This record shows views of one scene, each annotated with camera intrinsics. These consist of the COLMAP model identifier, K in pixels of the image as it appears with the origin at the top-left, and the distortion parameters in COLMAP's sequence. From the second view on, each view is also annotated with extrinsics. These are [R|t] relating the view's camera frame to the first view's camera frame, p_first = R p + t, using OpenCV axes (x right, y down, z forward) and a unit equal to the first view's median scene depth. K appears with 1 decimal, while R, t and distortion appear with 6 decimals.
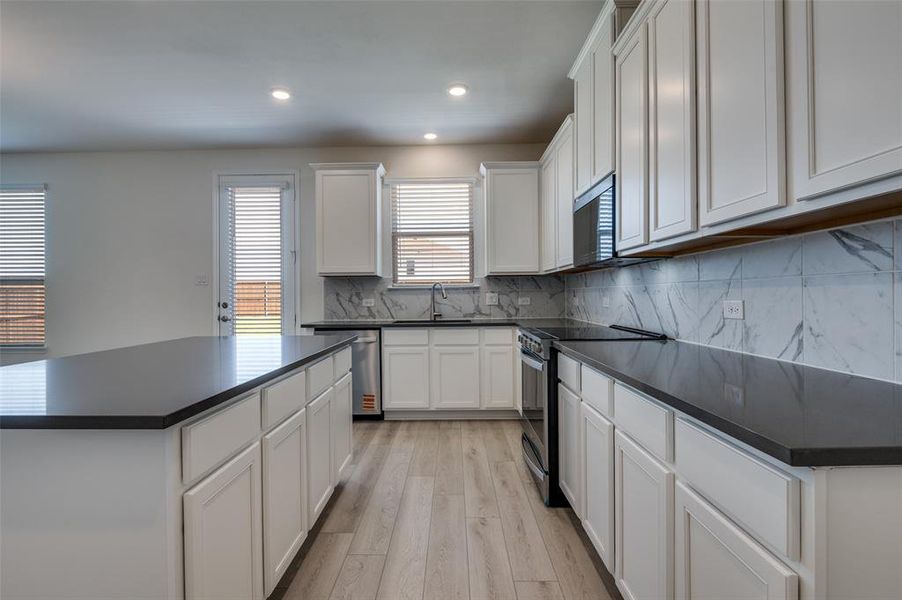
lens RADIAL K [[413.3, 0, 448.3], [0, 413.3, 300.2], [0, 0, 1]] dist [-0.021610, 0.000329]
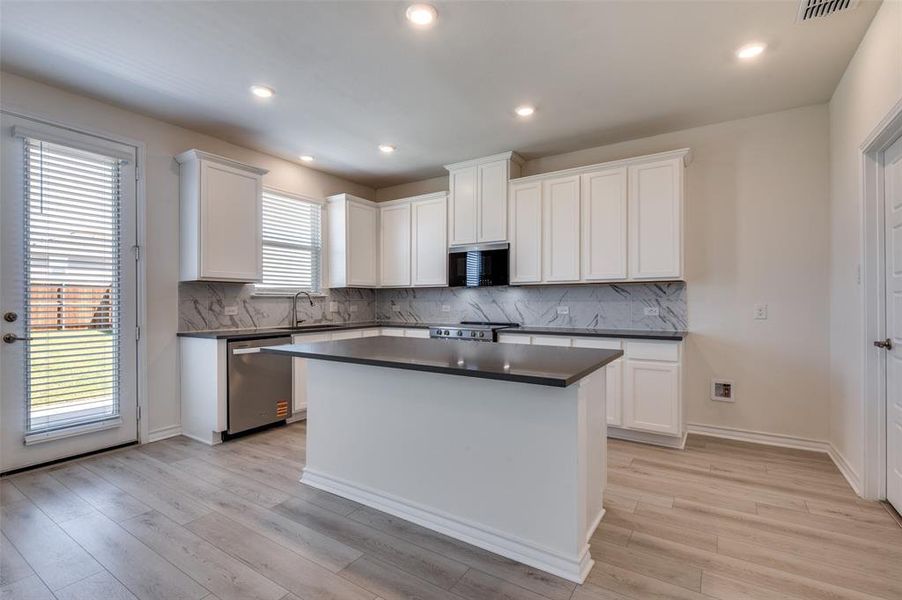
lens RADIAL K [[430.4, 0, 448.8], [0, 430.4, 299.8], [0, 0, 1]] dist [-0.008826, -0.001683]
pose [[0.542828, 0.012734, 0.839747, -0.740672], [0.004710, 0.999823, -0.018206, 0.000798], [-0.839831, 0.013838, 0.542672, 0.062931]]
